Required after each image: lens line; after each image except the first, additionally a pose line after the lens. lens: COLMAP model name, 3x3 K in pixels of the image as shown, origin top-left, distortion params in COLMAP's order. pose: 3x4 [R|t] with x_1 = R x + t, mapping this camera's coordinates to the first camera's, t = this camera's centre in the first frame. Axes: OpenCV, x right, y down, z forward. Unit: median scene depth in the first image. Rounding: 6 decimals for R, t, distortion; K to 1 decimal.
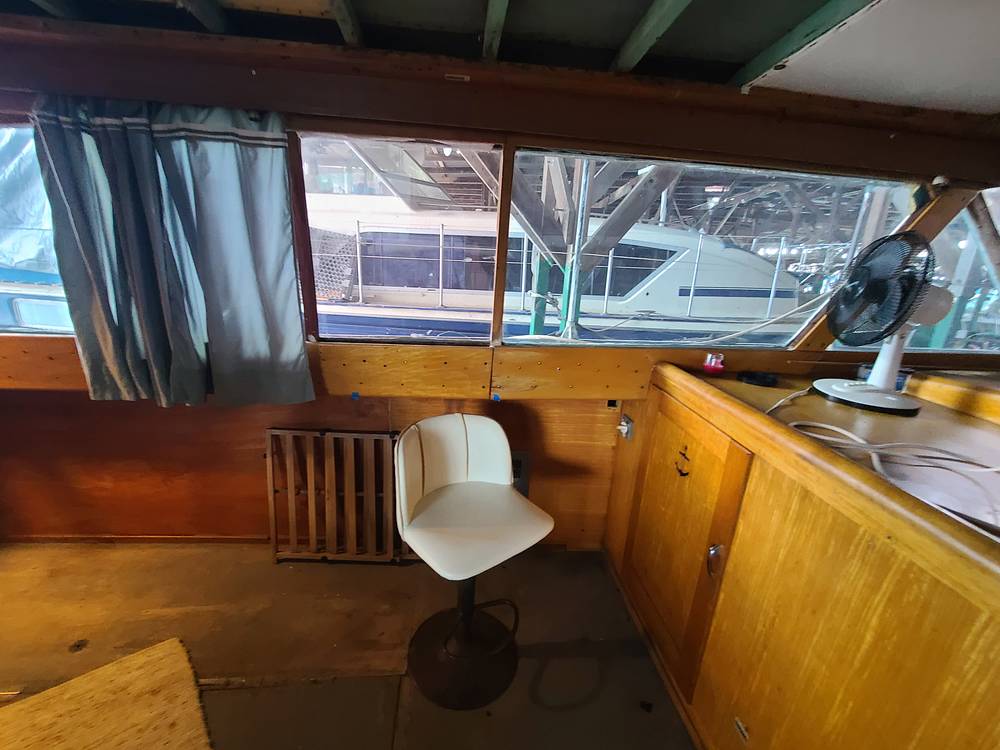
lens RADIAL K [[416.5, 0, 500.4], [0, 416.5, 371.5], [0, 0, 1]] dist [0.002445, -0.001475]
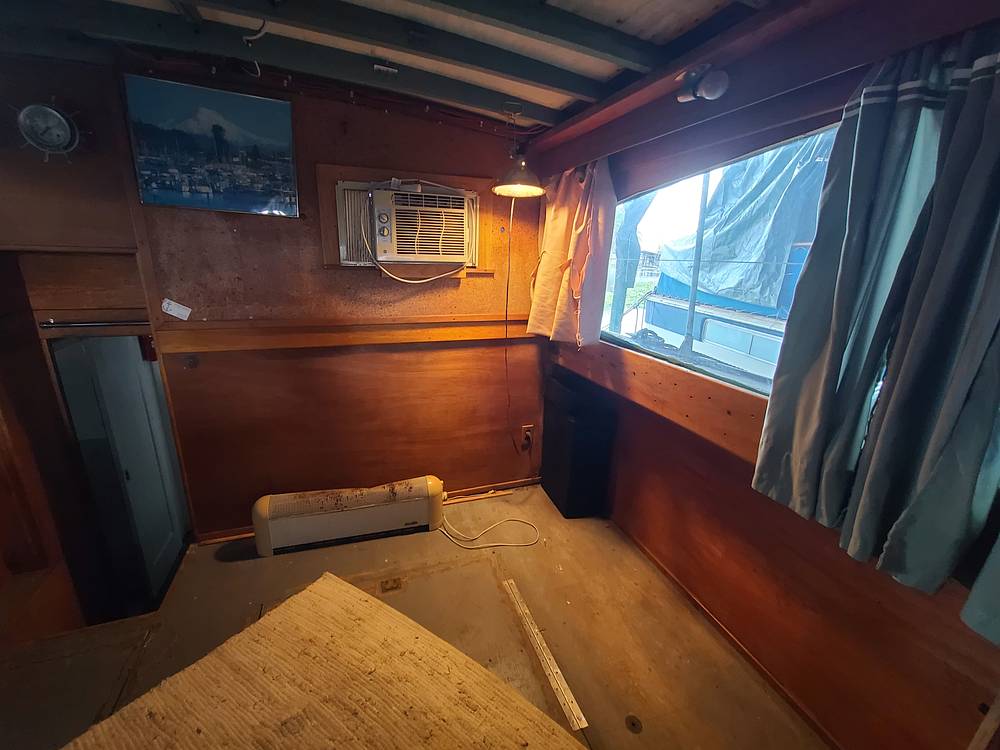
lens RADIAL K [[416.5, 0, 496.8], [0, 416.5, 371.8], [0, 0, 1]] dist [0.002445, -0.001475]
pose [[0.254367, 0.230939, -0.939130, -0.438410], [-0.293221, 0.943777, 0.152662, -0.106159], [0.921585, 0.236540, 0.307782, 0.294971]]
